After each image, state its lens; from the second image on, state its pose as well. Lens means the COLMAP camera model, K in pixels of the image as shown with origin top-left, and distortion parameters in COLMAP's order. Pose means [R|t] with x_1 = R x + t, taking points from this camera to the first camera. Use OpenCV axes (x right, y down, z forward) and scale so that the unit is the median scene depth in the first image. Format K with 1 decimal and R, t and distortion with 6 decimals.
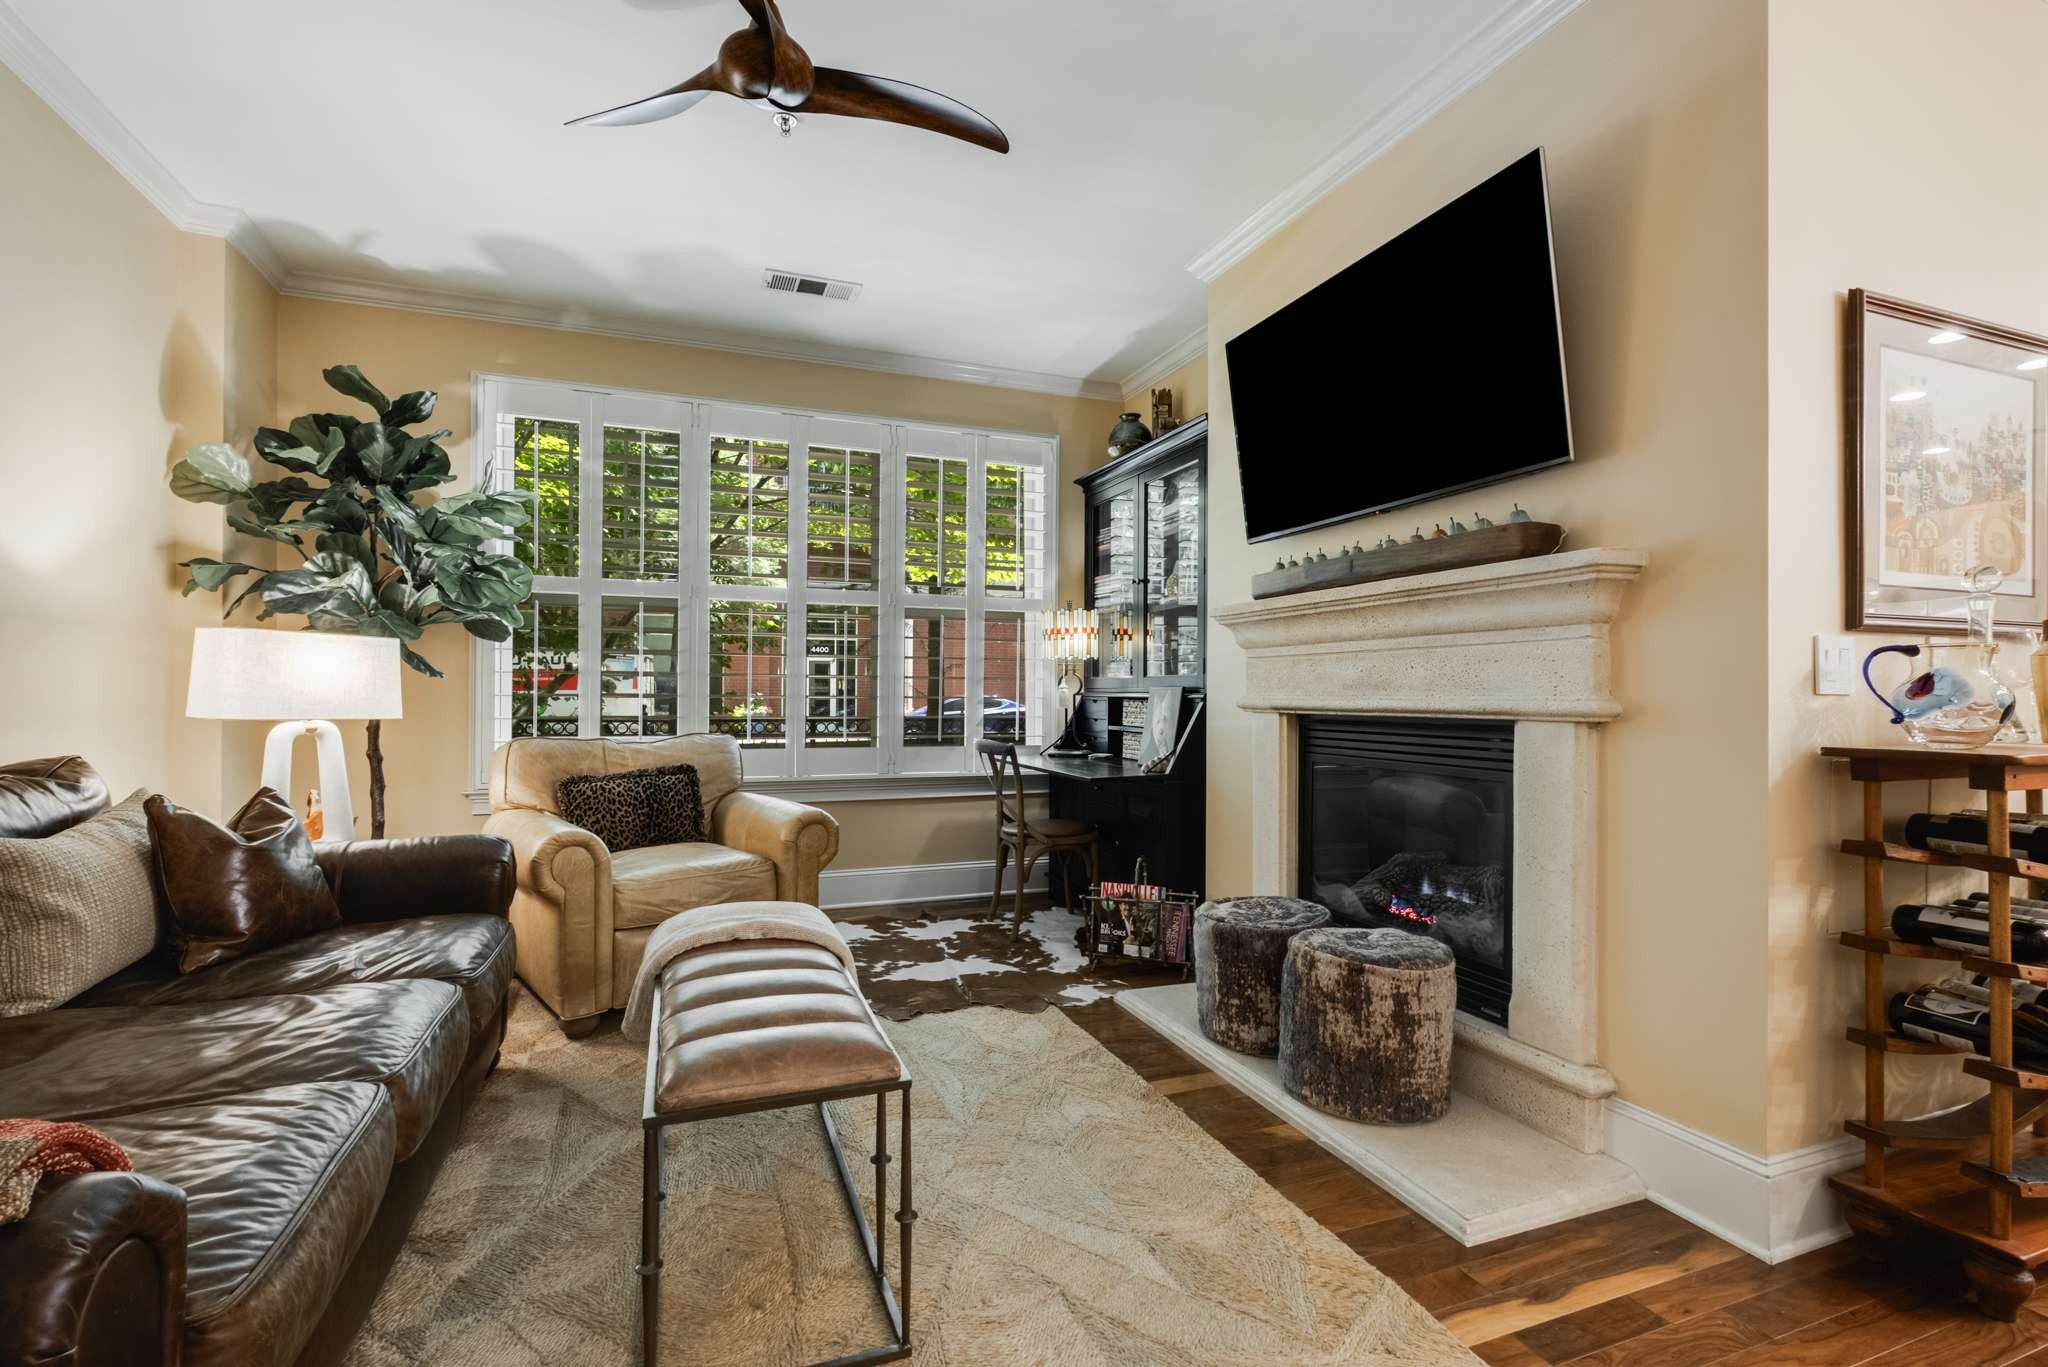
lens RADIAL K [[877.0, 0, 1025.0], [0, 877.0, 681.9], [0, 0, 1]] dist [-0.005951, 0.000100]
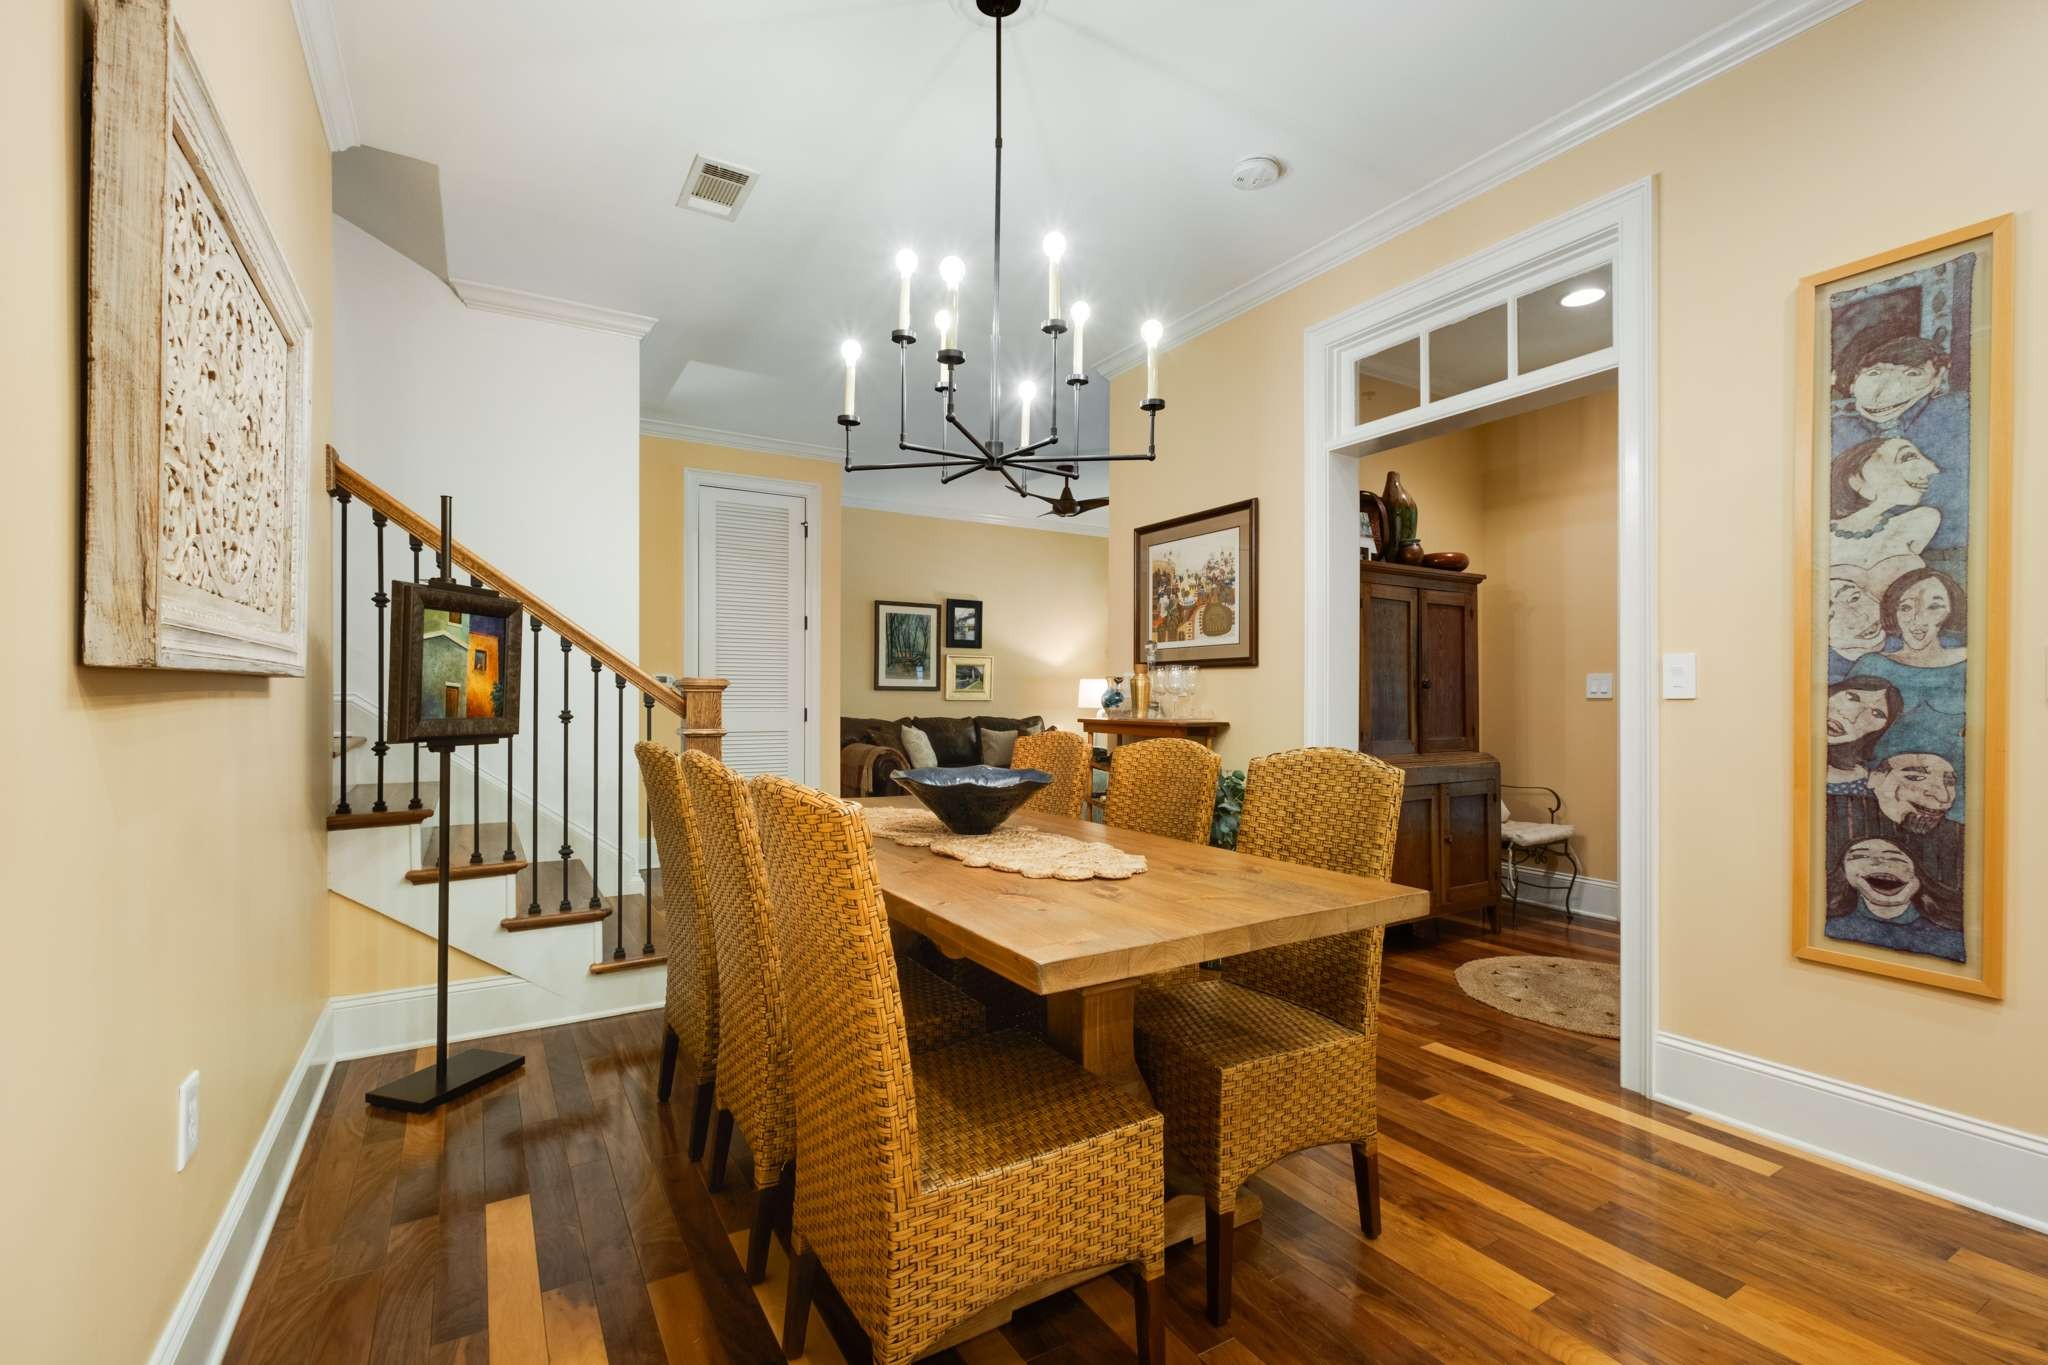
lens RADIAL K [[898.5, 0, 1003.8], [0, 898.5, 696.6], [0, 0, 1]] dist [0.001332, 0.000300]
pose [[0.185980, -0.006468, -0.982532, 3.172801], [-0.001458, 0.999975, -0.006859, 0.026229], [0.982553, 0.002708, 0.185966, 0.185164]]
